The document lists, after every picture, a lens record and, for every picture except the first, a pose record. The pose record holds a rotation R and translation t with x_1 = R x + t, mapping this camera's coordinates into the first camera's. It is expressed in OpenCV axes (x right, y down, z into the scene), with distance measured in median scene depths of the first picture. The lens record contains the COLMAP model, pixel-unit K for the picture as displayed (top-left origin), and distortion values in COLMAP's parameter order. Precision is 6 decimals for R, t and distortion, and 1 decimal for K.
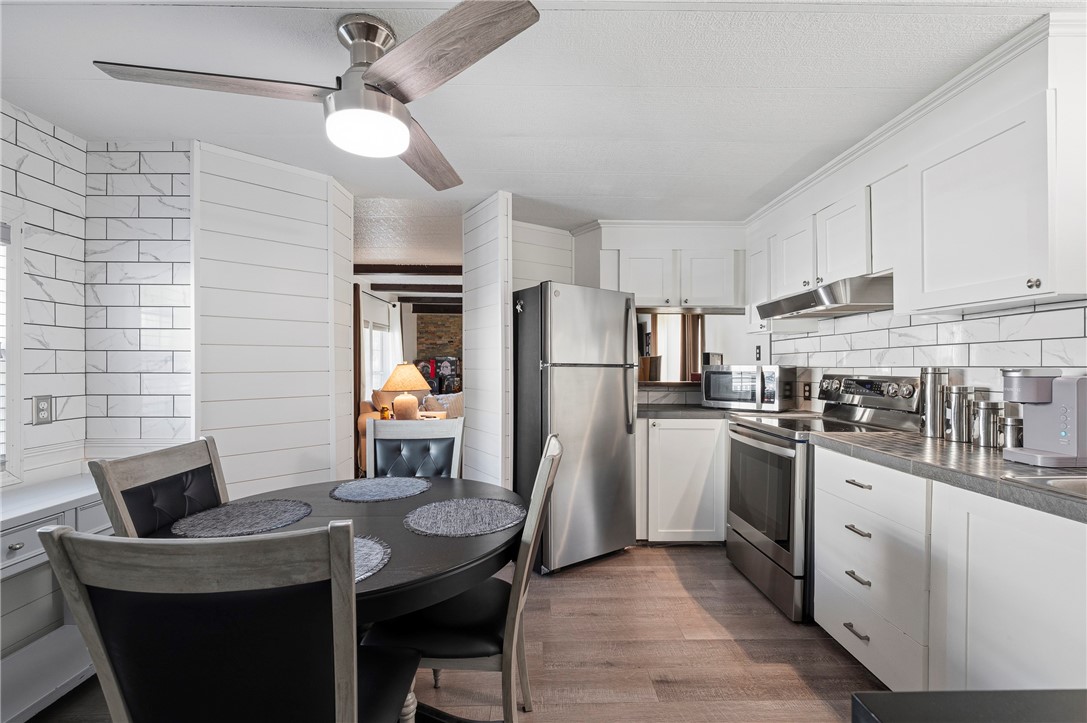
lens RADIAL K [[451.1, 0, 538.0], [0, 451.1, 367.1], [0, 0, 1]] dist [-0.001010, -0.000033]
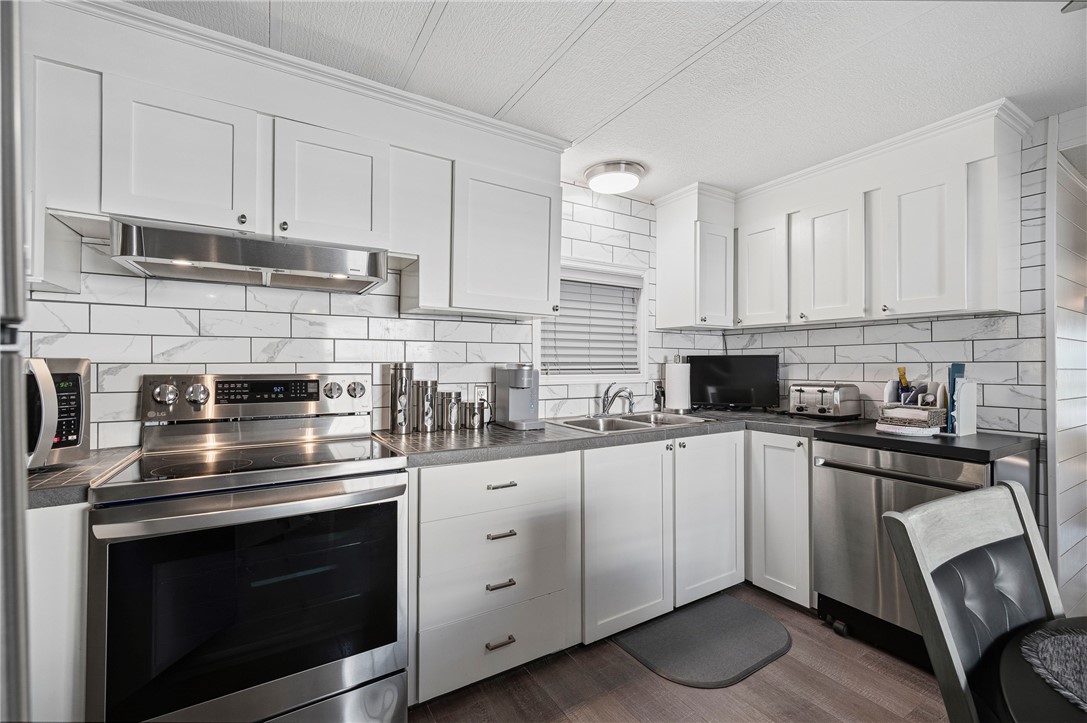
lens RADIAL K [[451.1, 0, 532.4], [0, 451.1, 363.8], [0, 0, 1]] dist [-0.001010, -0.000033]
pose [[-0.462226, 0.006014, 0.886742, -0.145886], [-0.000404, 0.999975, -0.006993, 0.010986], [-0.886762, -0.003590, -0.462212, 1.273162]]
